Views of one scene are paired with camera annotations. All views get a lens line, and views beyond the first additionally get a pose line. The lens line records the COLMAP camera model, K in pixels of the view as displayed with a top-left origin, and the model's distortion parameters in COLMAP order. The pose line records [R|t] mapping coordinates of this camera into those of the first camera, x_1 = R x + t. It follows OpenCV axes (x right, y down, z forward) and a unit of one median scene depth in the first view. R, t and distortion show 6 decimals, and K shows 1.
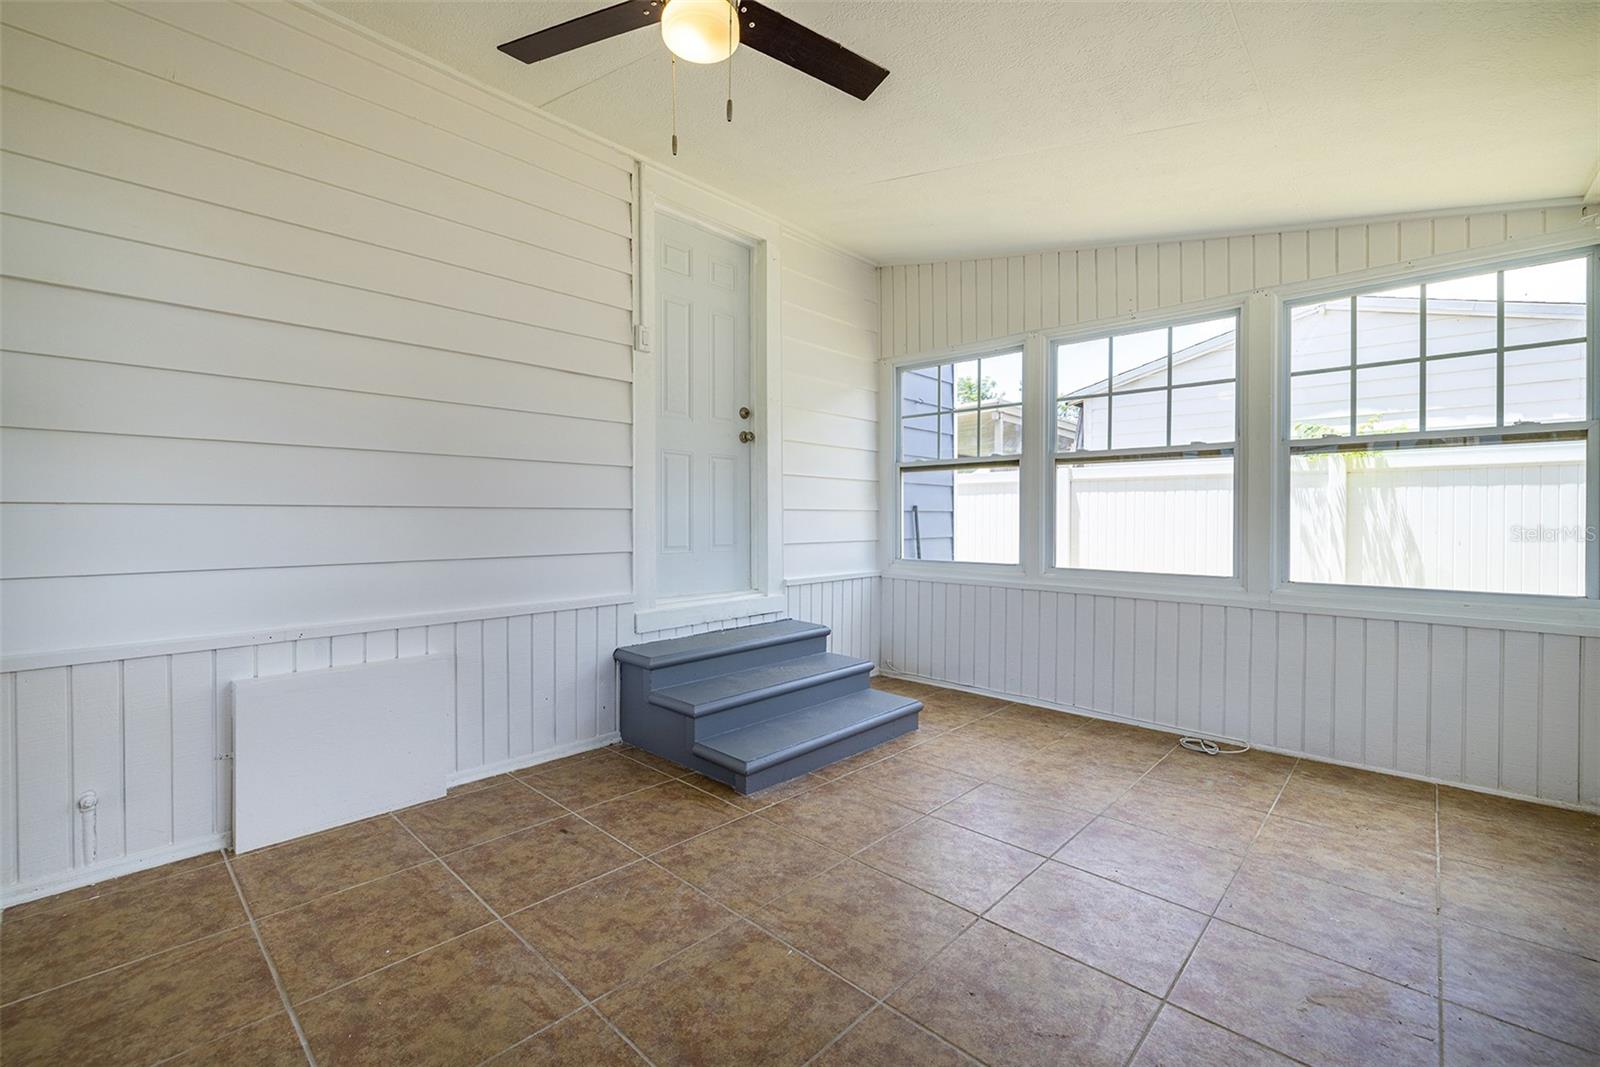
lens RADIAL K [[672.1, 0, 795.1], [0, 672.1, 520.9], [0, 0, 1]] dist [-0.001394, 0.000165]
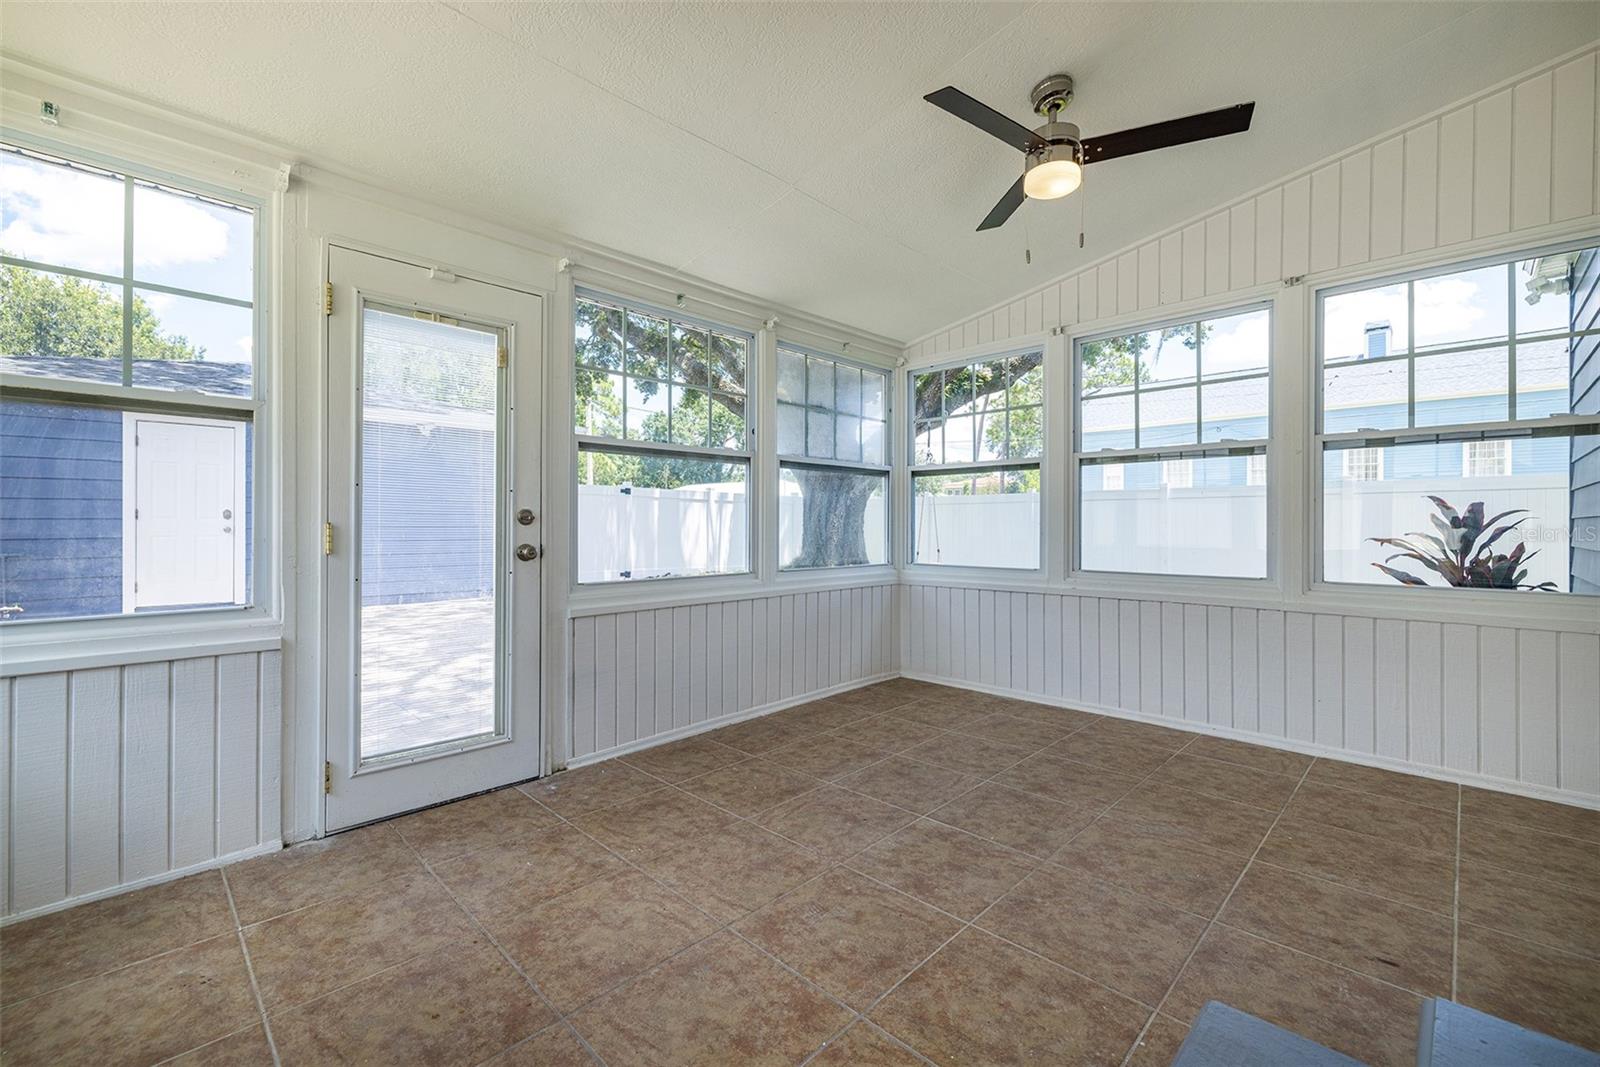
lens RADIAL K [[672.1, 0, 795.1], [0, 672.1, 520.9], [0, 0, 1]] dist [-0.001394, 0.000165]
pose [[-0.999609, -0.004178, 0.027631, 0.305520], [-0.004166, 0.999991, 0.000480, 0.004482], [-0.027633, 0.000365, -0.999618, 2.039210]]
